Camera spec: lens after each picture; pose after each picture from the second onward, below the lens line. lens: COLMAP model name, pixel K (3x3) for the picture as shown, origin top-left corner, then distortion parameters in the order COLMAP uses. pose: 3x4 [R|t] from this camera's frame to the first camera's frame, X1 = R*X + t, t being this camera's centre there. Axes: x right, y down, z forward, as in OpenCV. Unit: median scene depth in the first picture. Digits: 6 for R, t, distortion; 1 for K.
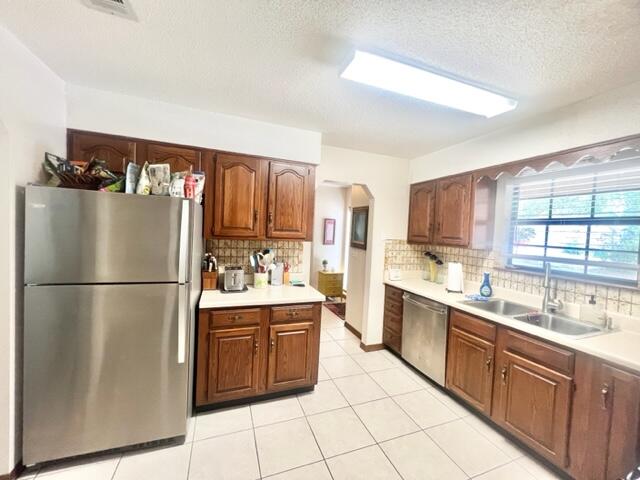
lens RADIAL K [[260.9, 0, 319.8], [0, 260.9, 238.0], [0, 0, 1]] dist [0.012139, 0.000390]
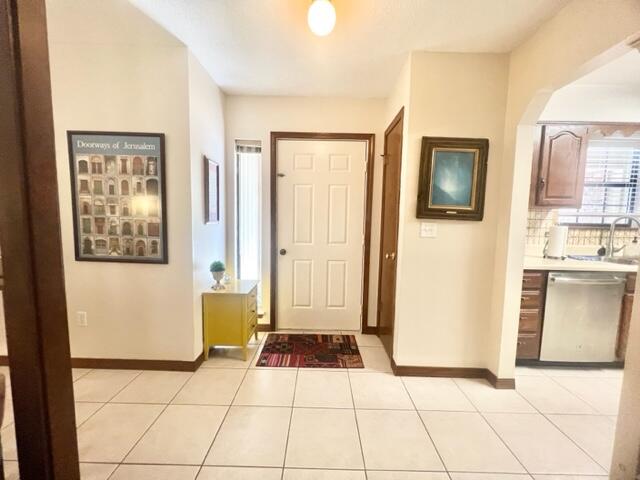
lens RADIAL K [[260.9, 0, 323.4], [0, 260.9, 238.3], [0, 0, 1]] dist [0.012139, 0.000390]
pose [[0.342650, -0.115995, 0.932275, -0.609548], [0.023567, 0.993097, 0.114901, 0.016081], [-0.939168, -0.017400, 0.343018, 1.480648]]
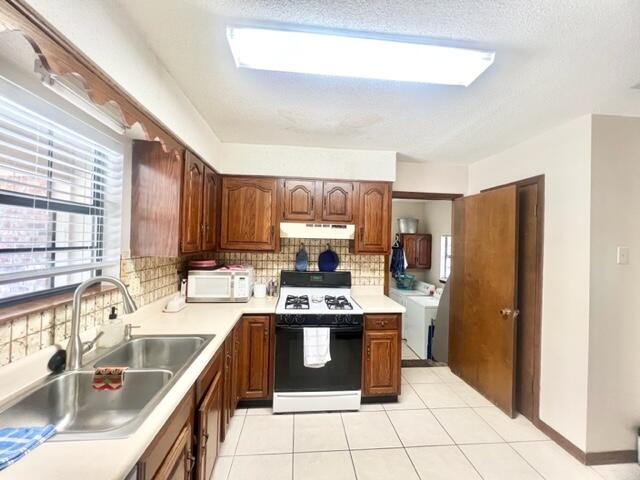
lens RADIAL K [[260.9, 0, 320.5], [0, 260.9, 239.5], [0, 0, 1]] dist [0.012139, 0.000390]
pose [[-0.958513, -0.065784, 0.277354, 0.184216], [-0.057425, 0.997620, 0.038165, -0.031345], [-0.279204, 0.020655, -0.960010, 1.113594]]
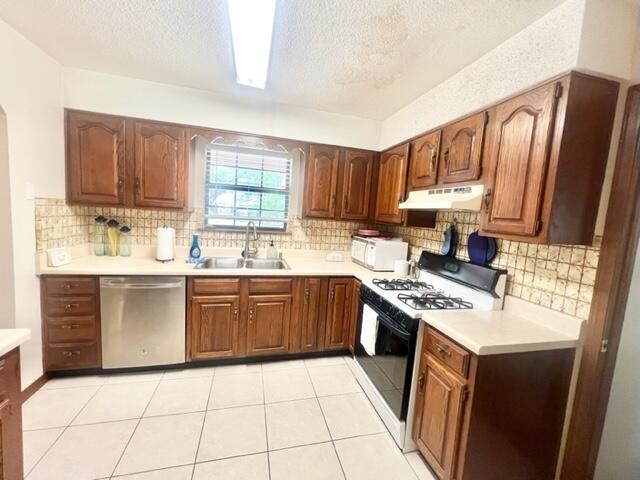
lens RADIAL K [[260.9, 0, 317.0], [0, 260.9, 238.5], [0, 0, 1]] dist [0.012139, 0.000390]
pose [[0.130224, -0.133217, 0.982494, -0.287229], [-0.031716, 0.989866, 0.138421, -0.007426], [-0.990977, -0.049186, 0.124679, 0.399526]]
